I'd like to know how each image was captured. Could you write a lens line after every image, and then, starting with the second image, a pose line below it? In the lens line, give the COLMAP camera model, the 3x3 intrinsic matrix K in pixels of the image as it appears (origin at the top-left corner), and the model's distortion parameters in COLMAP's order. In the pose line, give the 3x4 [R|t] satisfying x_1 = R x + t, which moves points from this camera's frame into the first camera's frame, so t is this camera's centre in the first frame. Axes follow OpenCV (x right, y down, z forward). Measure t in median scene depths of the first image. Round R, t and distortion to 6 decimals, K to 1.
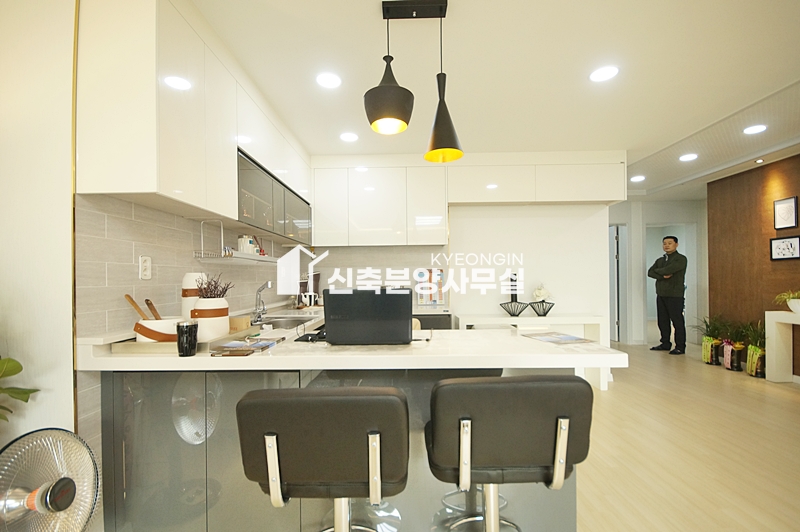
lens RADIAL K [[347.2, 0, 404.2], [0, 347.2, 281.6], [0, 0, 1]] dist [0.002870, -0.000563]
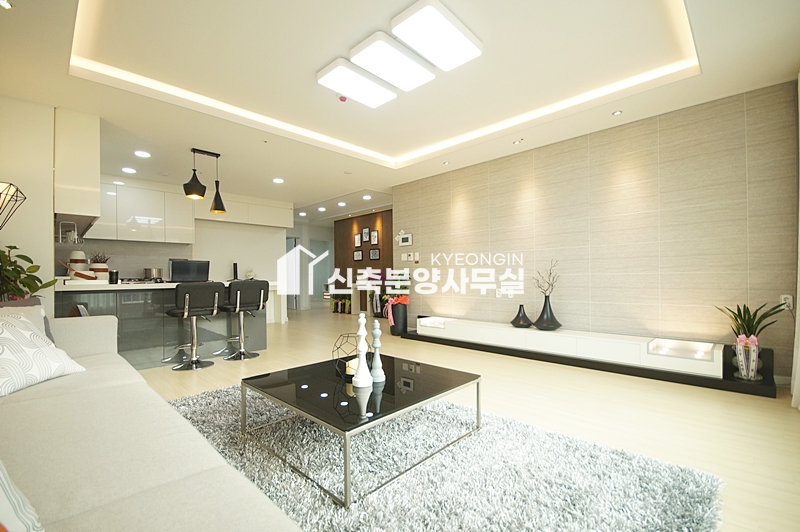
lens RADIAL K [[347.2, 0, 398.1], [0, 347.2, 269.0], [0, 0, 1]] dist [0.002870, -0.000563]
pose [[0.694625, 0.020998, 0.719066, -0.622463], [0.005837, 0.999376, -0.034822, 0.125650], [-0.719349, 0.028385, 0.694069, -1.354277]]
